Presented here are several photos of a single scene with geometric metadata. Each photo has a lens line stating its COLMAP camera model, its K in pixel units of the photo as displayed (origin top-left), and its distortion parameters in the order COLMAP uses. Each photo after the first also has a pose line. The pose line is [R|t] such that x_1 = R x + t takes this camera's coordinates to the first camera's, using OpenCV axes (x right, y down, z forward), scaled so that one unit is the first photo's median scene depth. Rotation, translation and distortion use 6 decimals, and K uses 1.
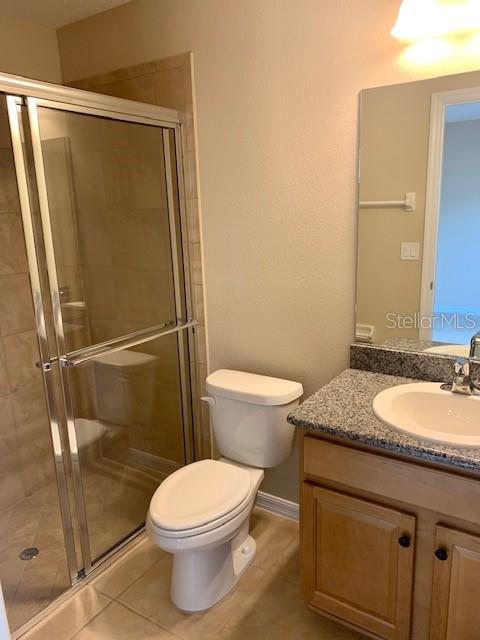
lens RADIAL K [[488.7, 0, 243.3], [0, 488.7, 314.5], [0, 0, 1]] dist [0.023218, -0.023088]
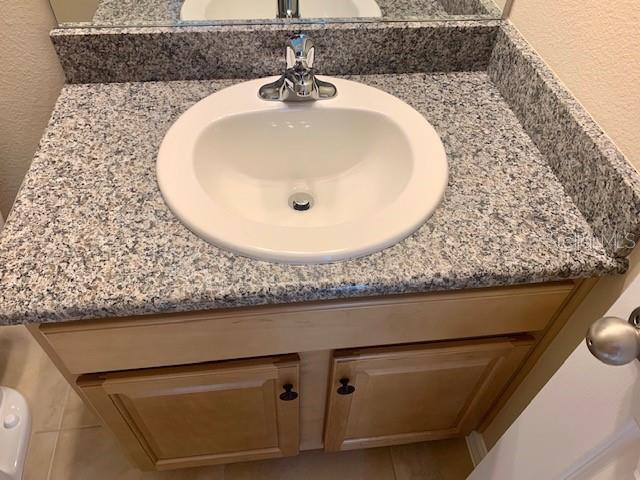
lens RADIAL K [[488.7, 0, 319.6], [0, 488.7, 233.3], [0, 0, 1]] dist [0.023218, -0.023088]
pose [[0.758065, -0.439341, 0.481993, 0.118124], [0.084102, 0.798733, 0.595779, -0.042558], [-0.646734, -0.411103, 0.642441, 0.513998]]
